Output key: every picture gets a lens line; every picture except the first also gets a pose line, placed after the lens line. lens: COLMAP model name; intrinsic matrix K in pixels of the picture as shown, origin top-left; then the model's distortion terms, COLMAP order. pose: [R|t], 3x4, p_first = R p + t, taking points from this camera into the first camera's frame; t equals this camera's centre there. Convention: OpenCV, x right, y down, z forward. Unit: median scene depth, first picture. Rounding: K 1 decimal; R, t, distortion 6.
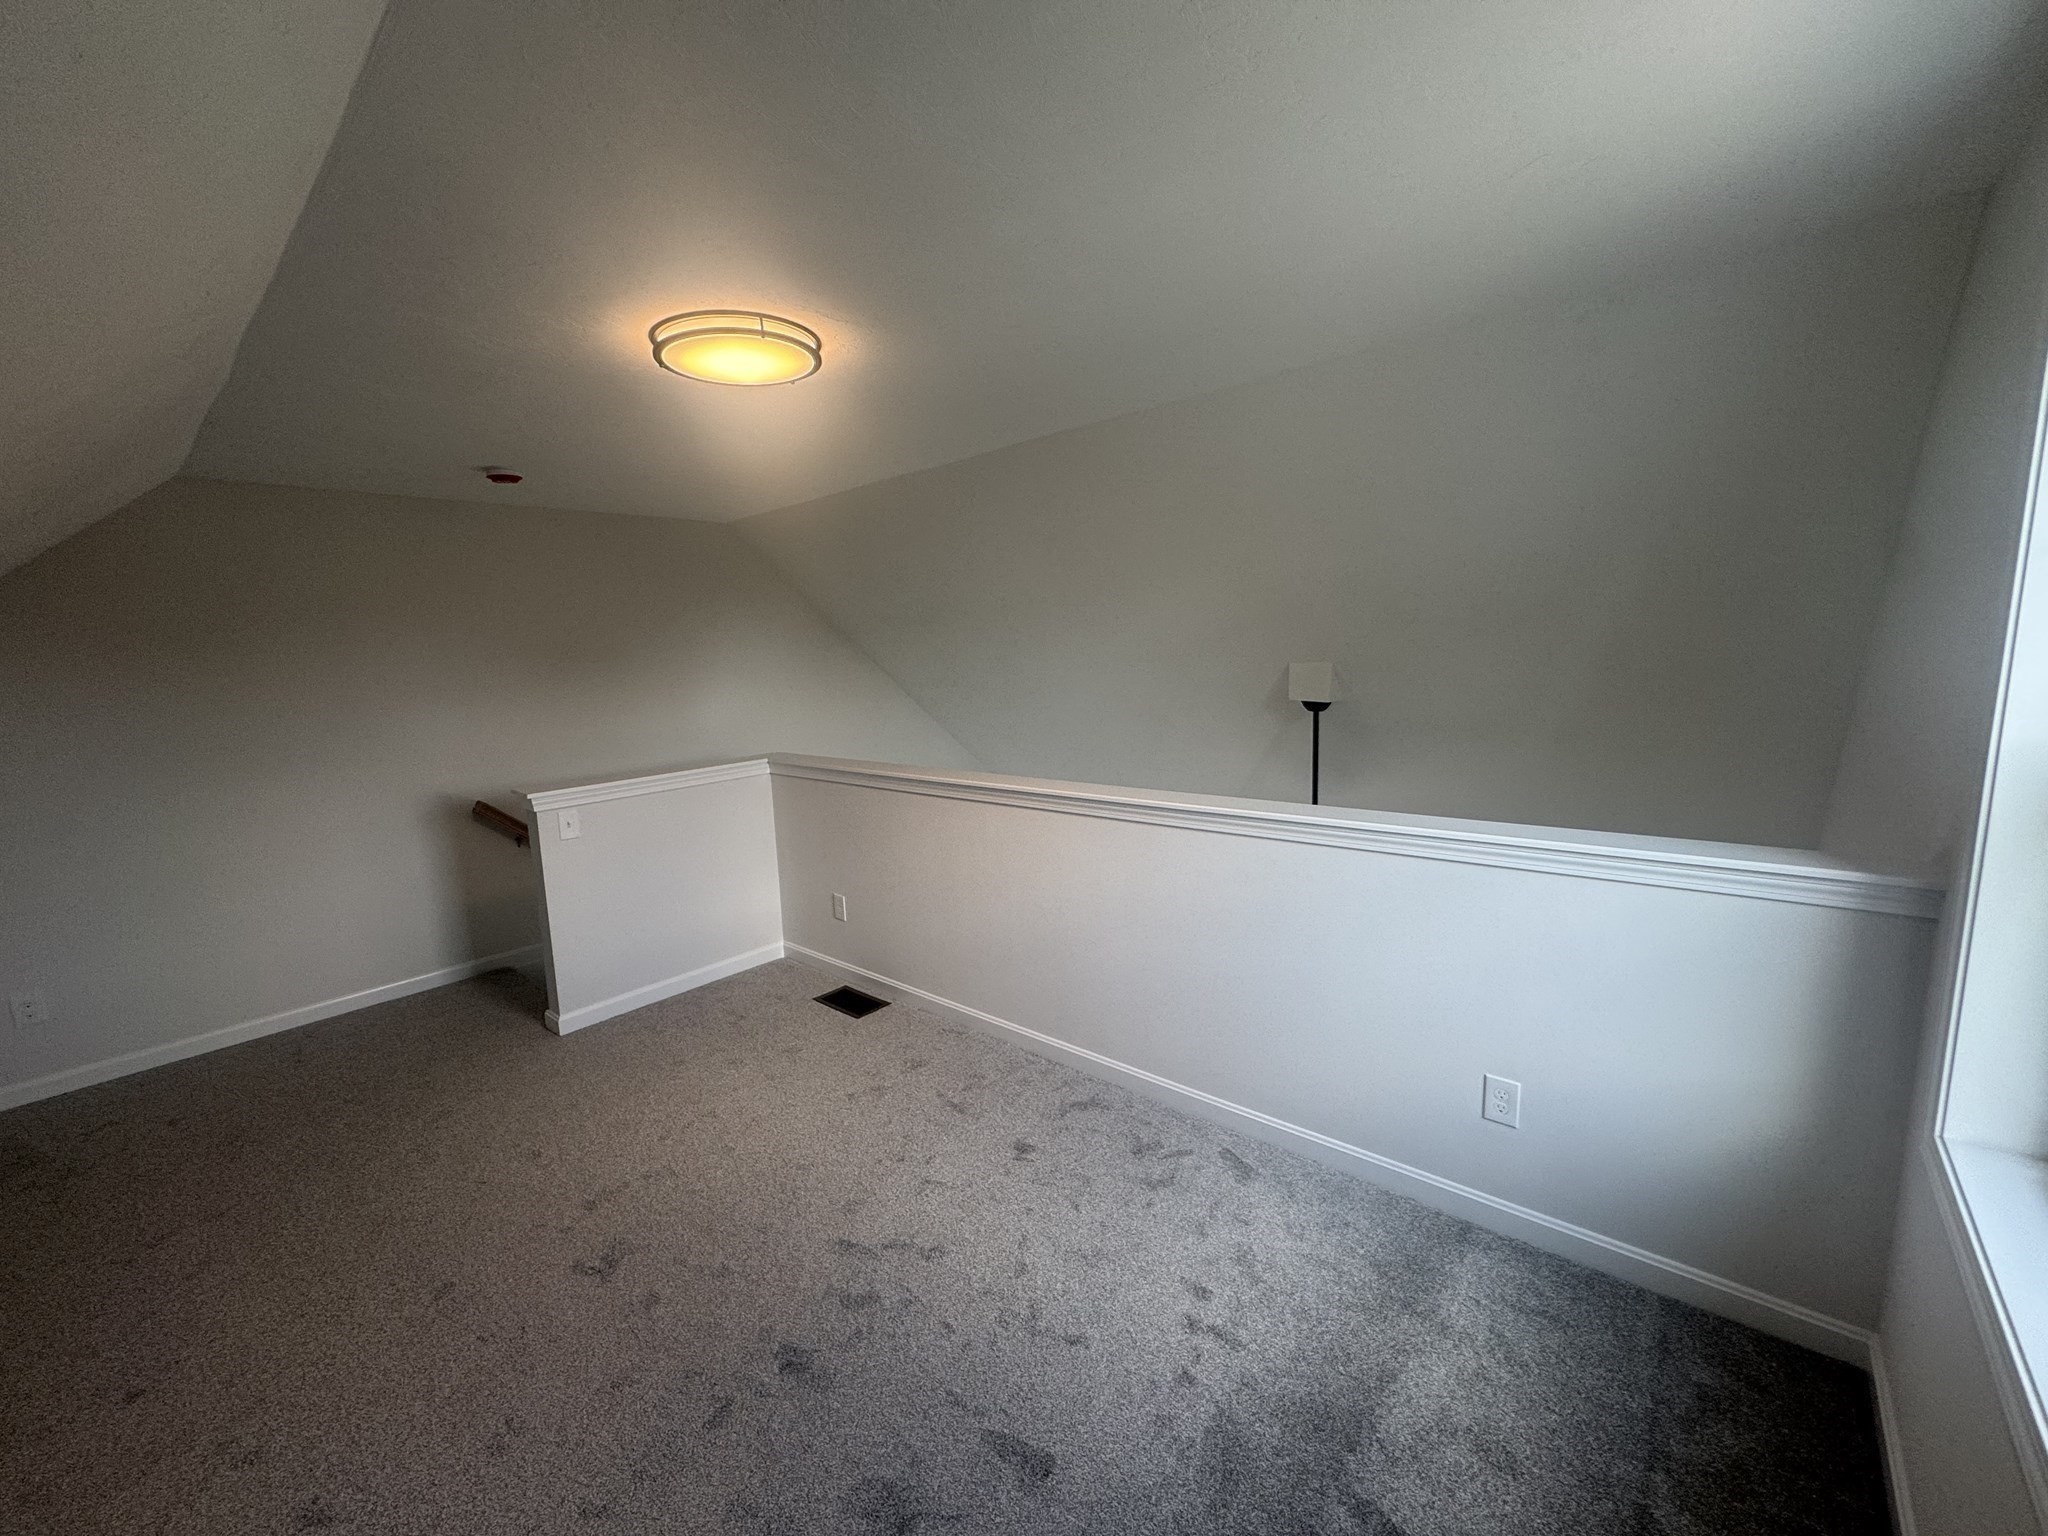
lens RADIAL K [[815.4, 0, 1016.8], [0, 815.4, 776.2], [0, 0, 1]] dist [0.001491, -0.000077]
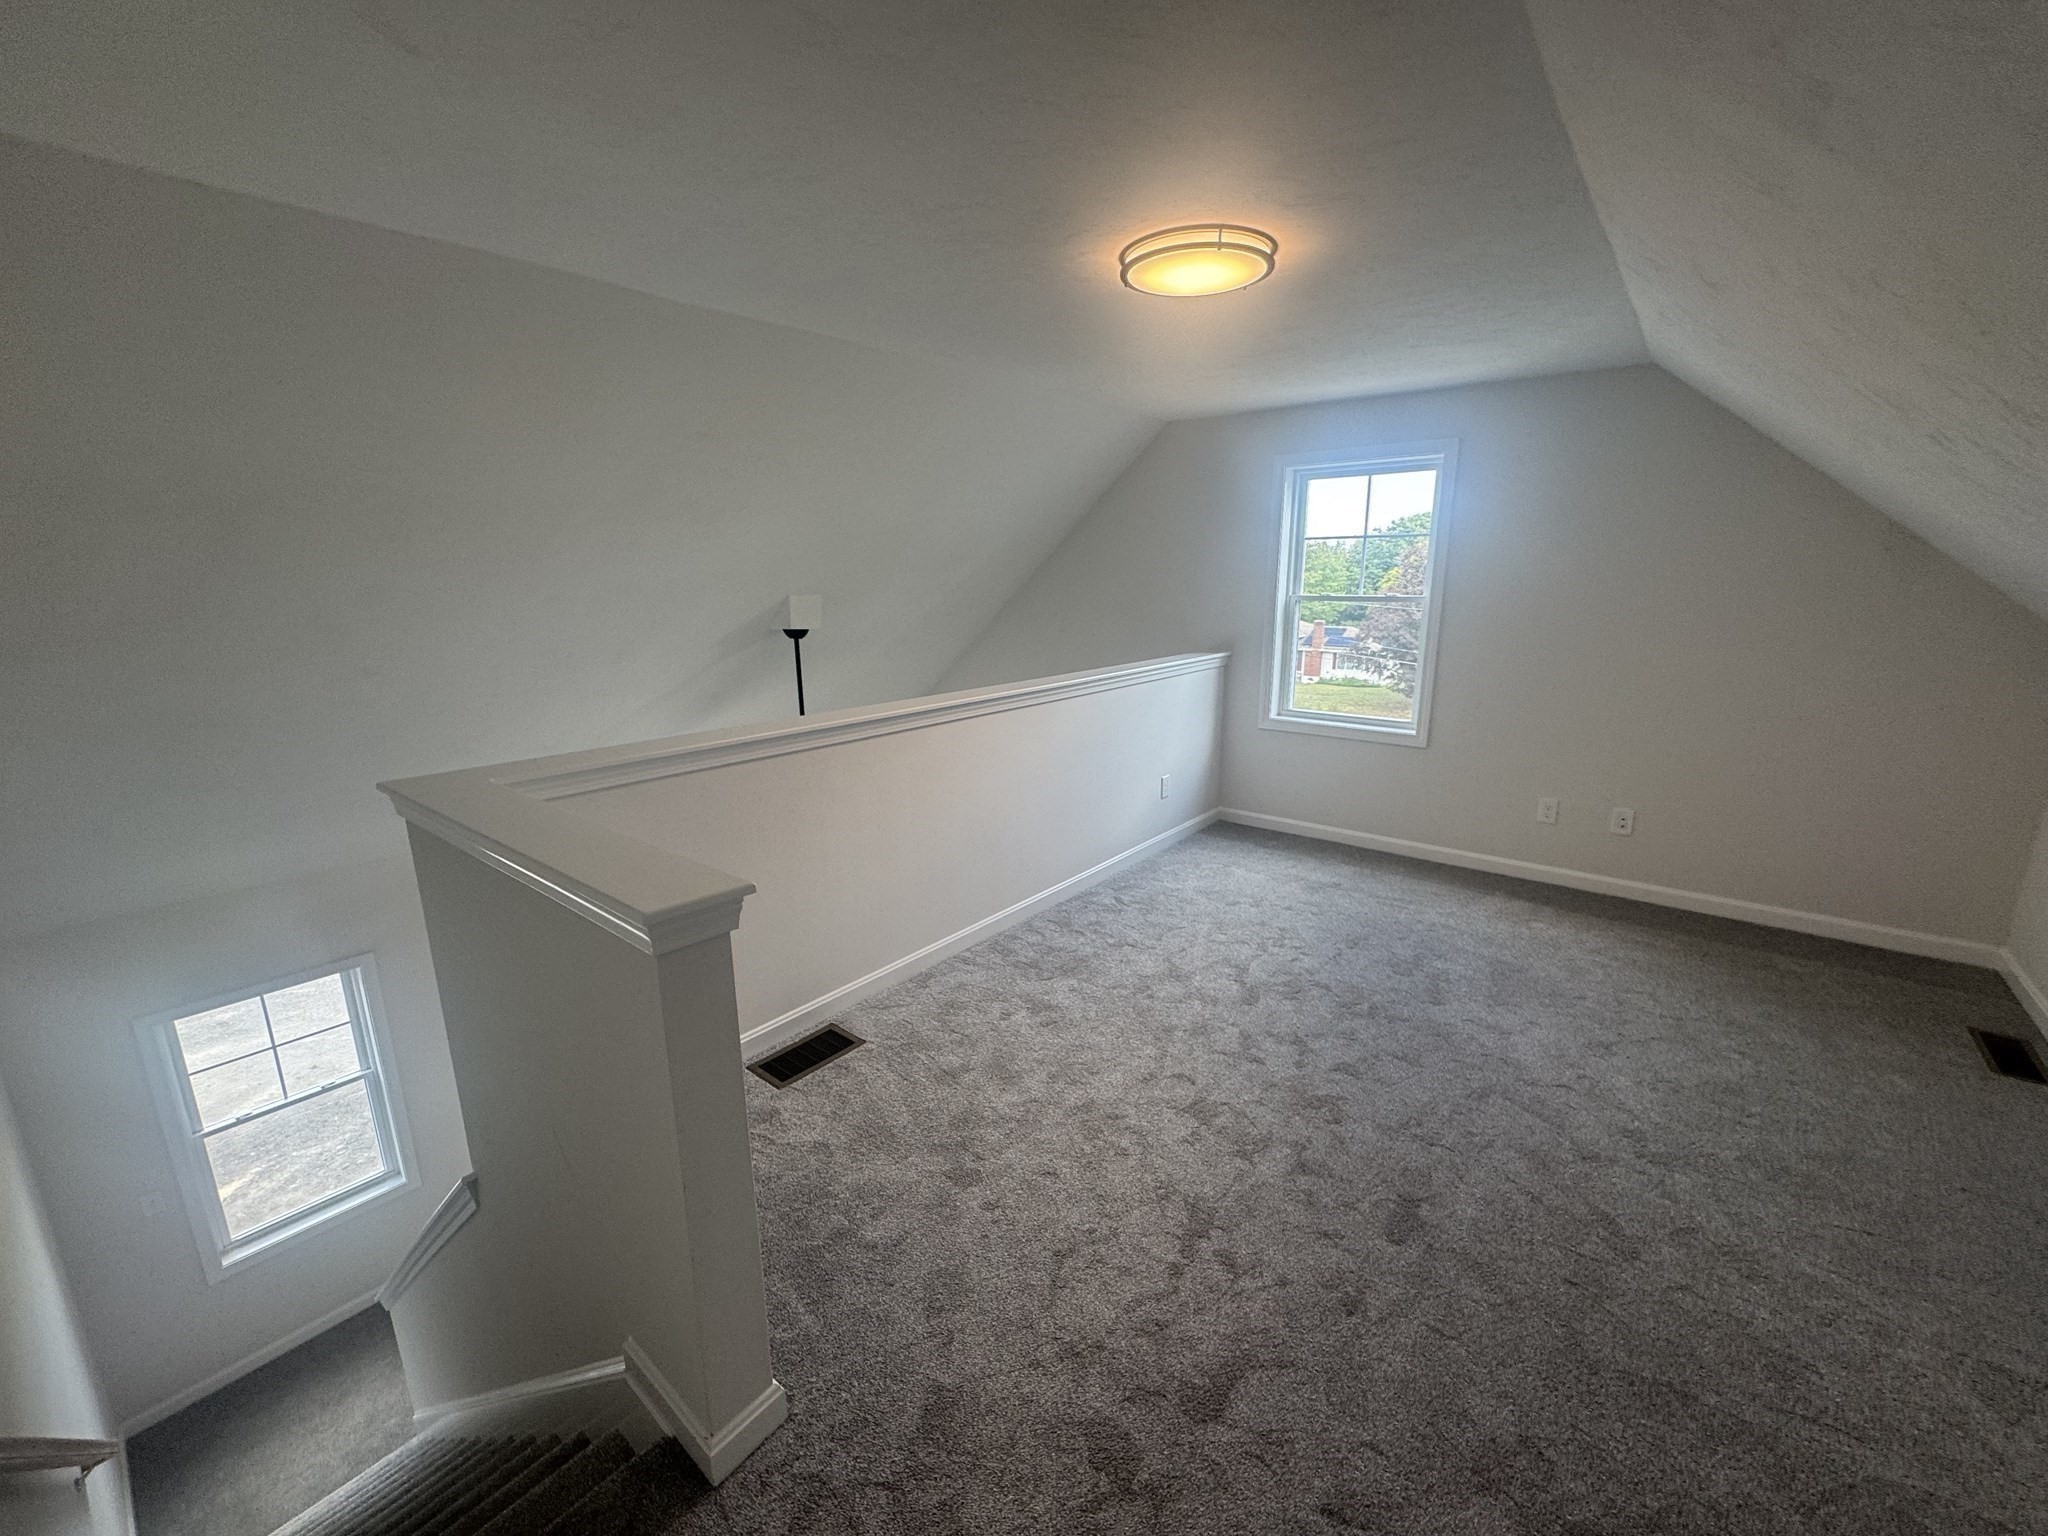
lens RADIAL K [[815.4, 0, 1025.6], [0, 815.4, 767.7], [0, 0, 1]] dist [0.001491, -0.000077]
pose [[-0.047829, -0.181482, 0.982230, -1.010179], [0.155666, 0.969987, 0.186800, -0.084109], [-0.986651, 0.161834, -0.018143, 0.911802]]
